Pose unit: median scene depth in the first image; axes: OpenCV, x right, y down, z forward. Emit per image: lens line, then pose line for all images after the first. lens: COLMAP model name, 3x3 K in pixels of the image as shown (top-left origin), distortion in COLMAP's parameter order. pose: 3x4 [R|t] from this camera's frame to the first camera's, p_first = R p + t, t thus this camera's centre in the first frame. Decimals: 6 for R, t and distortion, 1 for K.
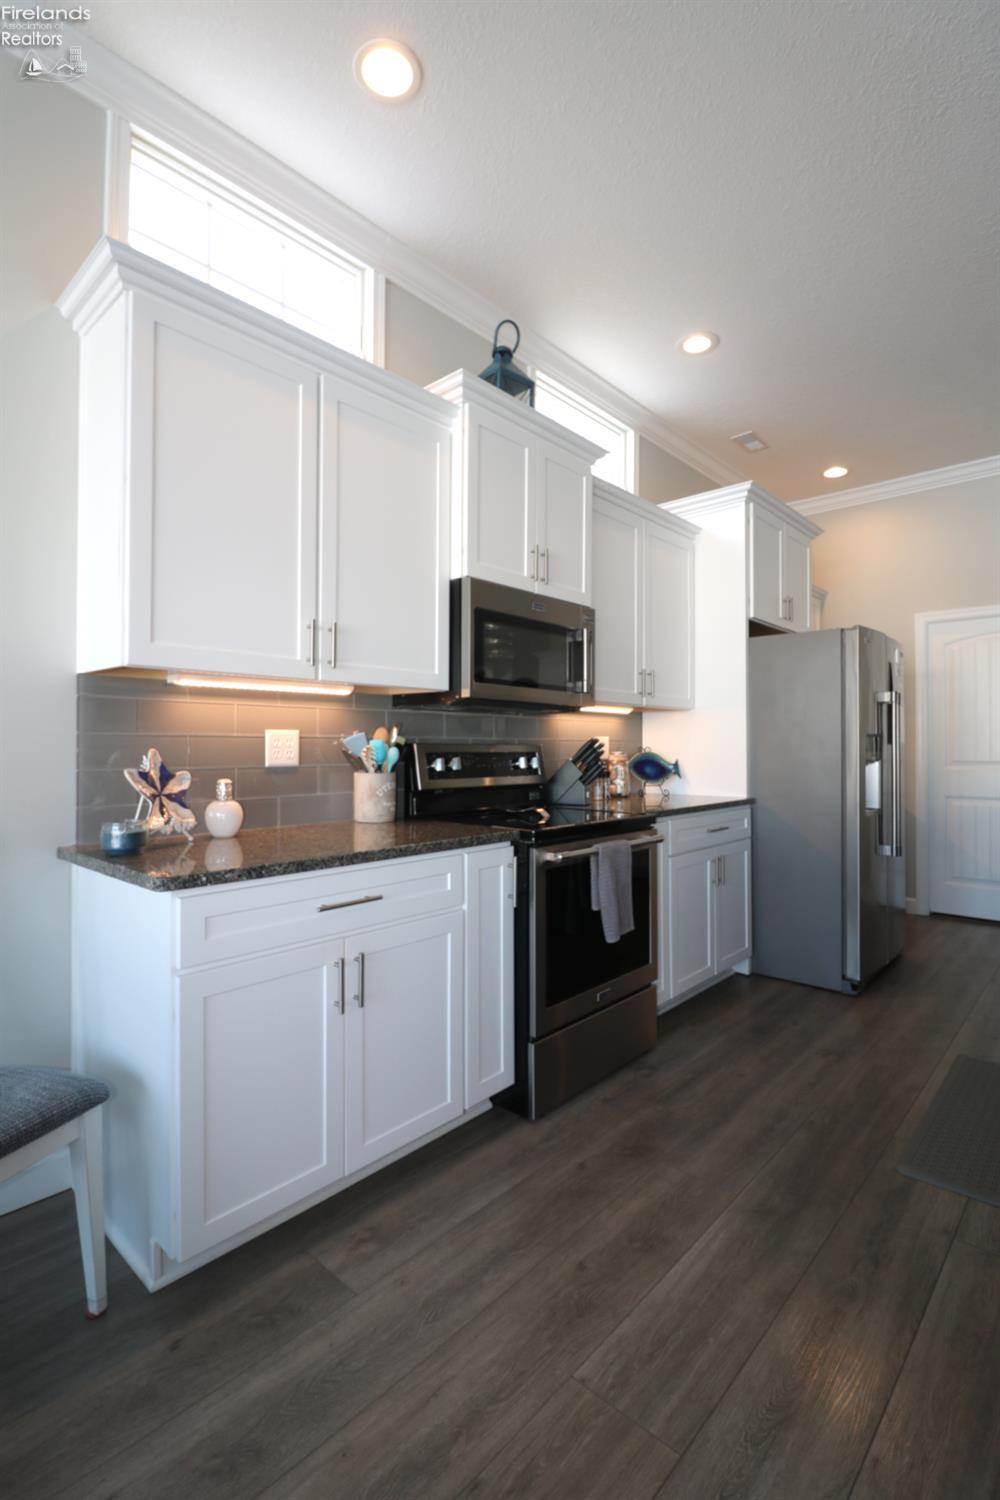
lens RADIAL K [[693.2, 0, 495.7], [0, 693.2, 744.0], [0, 0, 1]] dist [-0.010681, -0.002869]
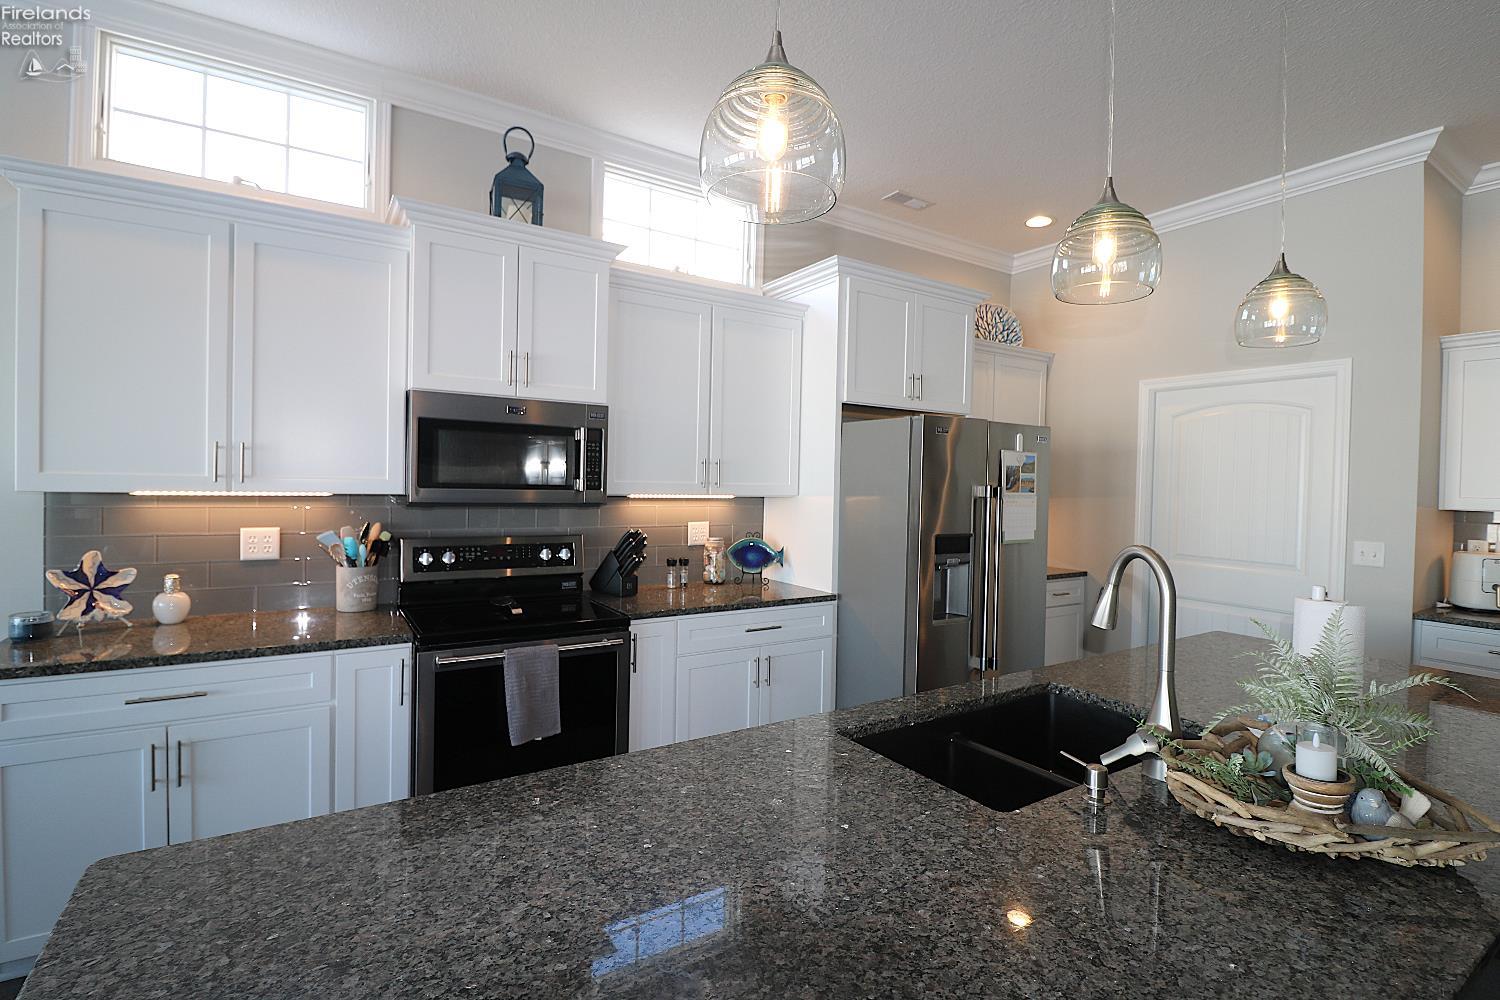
lens RADIAL K [[693.2, 0, 750.5], [0, 693.2, 496.0], [0, 0, 1]] dist [-0.010681, -0.002869]
pose [[0.968730, 0.026975, -0.246647, 0.672935], [-0.021645, 0.999470, 0.024295, -0.105283], [0.247172, -0.018197, 0.968801, 0.086978]]
